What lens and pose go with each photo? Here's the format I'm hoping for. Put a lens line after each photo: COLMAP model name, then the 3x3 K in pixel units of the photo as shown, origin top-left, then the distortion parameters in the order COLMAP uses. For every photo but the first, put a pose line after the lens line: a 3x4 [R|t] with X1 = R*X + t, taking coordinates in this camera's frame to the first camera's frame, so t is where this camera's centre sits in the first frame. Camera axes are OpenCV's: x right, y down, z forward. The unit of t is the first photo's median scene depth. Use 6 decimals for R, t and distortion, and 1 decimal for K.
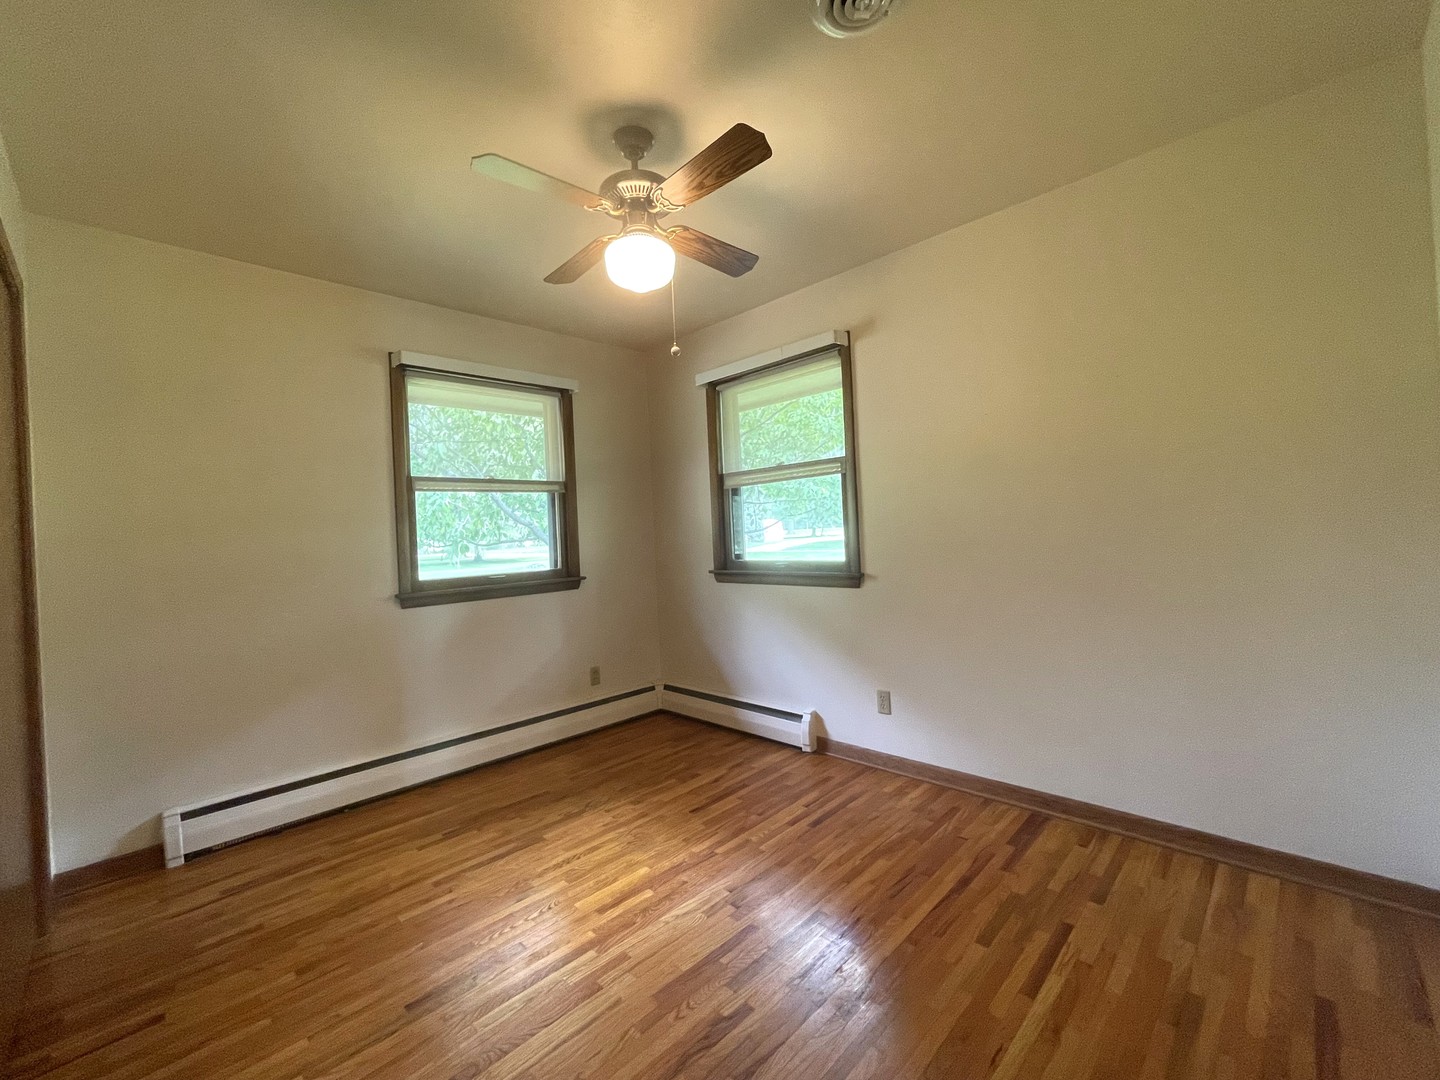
lens RADIAL K [[600.6, 0, 715.5], [0, 600.6, 532.0], [0, 0, 1]] dist [-0.001965, 0.000793]
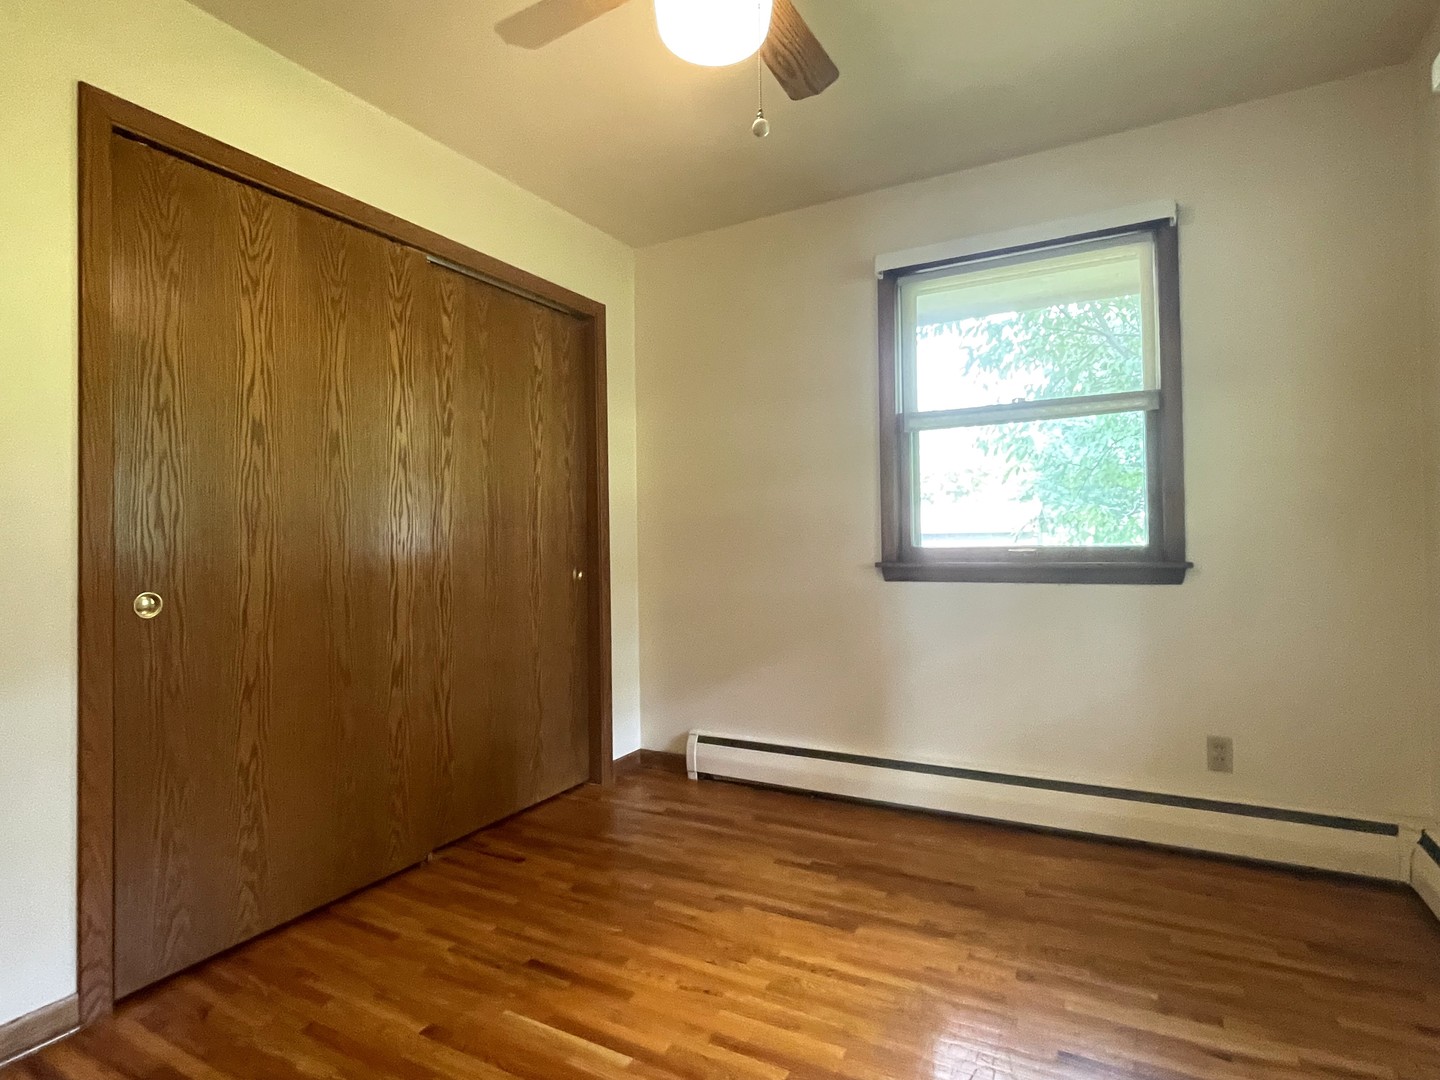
lens RADIAL K [[773.7, 0, 721.9], [0, 773.7, 530.4], [0, 0, 1]] dist [-0.002654, 0.001183]
pose [[0.278649, 0.033414, -0.959812, 0.446915], [0.006982, 0.999298, 0.036816, 0.023796], [0.960368, -0.016960, 0.278220, 0.559379]]
